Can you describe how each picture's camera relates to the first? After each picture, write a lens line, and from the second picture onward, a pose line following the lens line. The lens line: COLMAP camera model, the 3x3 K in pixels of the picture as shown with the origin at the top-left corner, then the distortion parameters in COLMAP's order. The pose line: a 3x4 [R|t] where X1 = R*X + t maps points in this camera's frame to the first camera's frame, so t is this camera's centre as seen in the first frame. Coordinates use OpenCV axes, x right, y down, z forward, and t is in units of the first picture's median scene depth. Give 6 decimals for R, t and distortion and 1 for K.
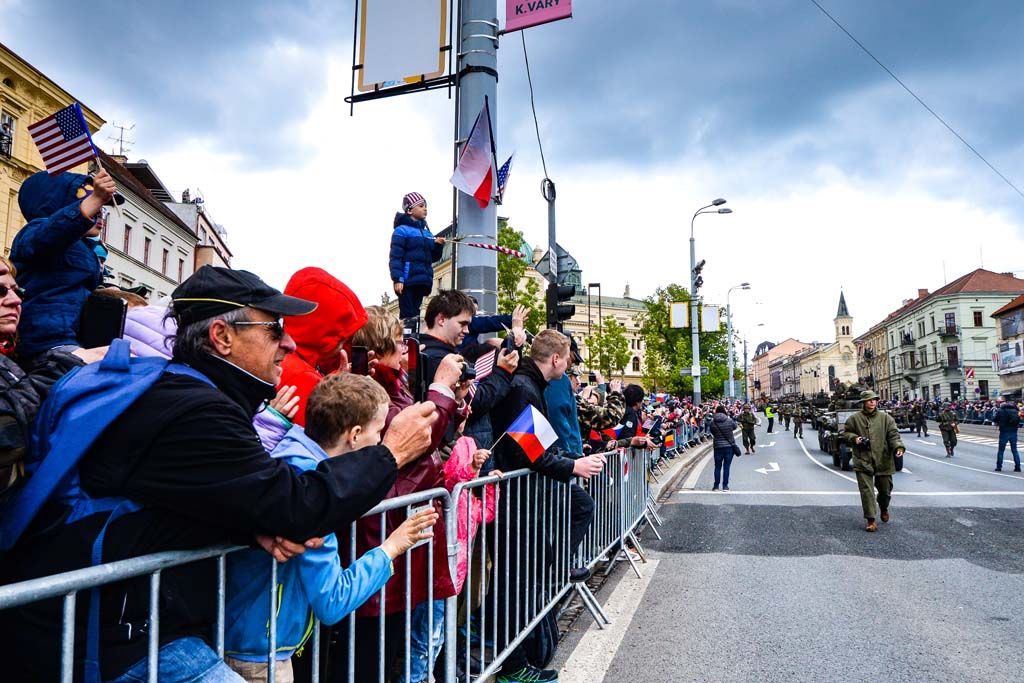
lens RADIAL K [[737.8, 0, 513.4], [0, 737.8, 338.1], [0, 0, 1]] dist [-0.003952, -0.001486]
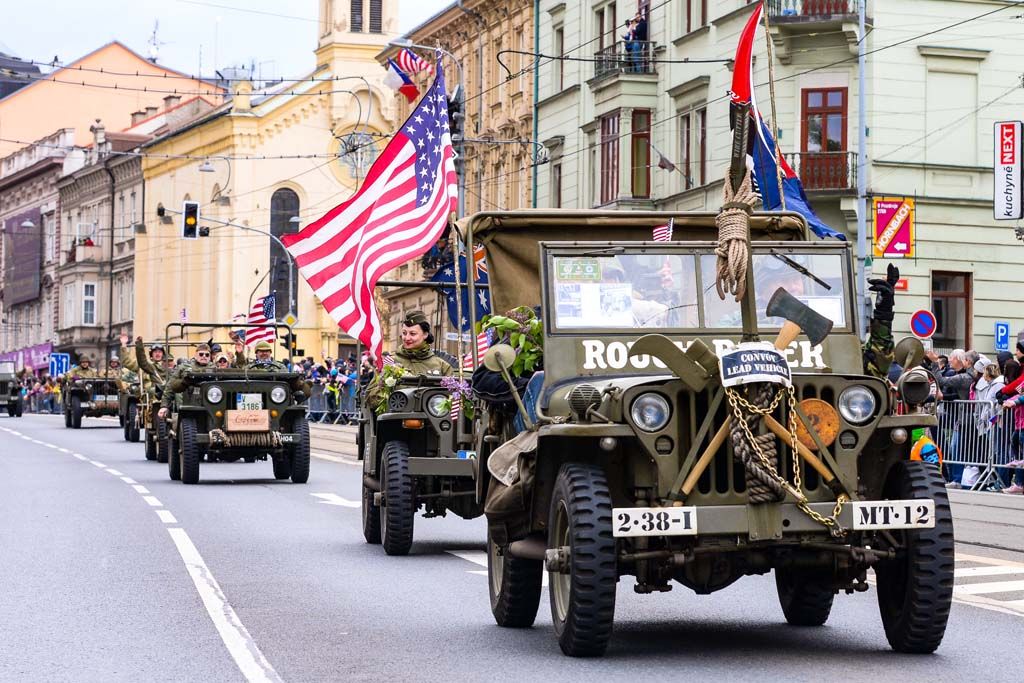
lens RADIAL K [[3806.6, 0, 511.2], [0, 3806.6, 342.7], [0, 0, 1]] dist [-0.152898, 0.000000]
pose [[0.899391, 0.030235, 0.436098, 0.087728], [-0.064335, 0.995897, 0.063635, 0.017660], [-0.432385, -0.085289, 0.897646, 0.134850]]
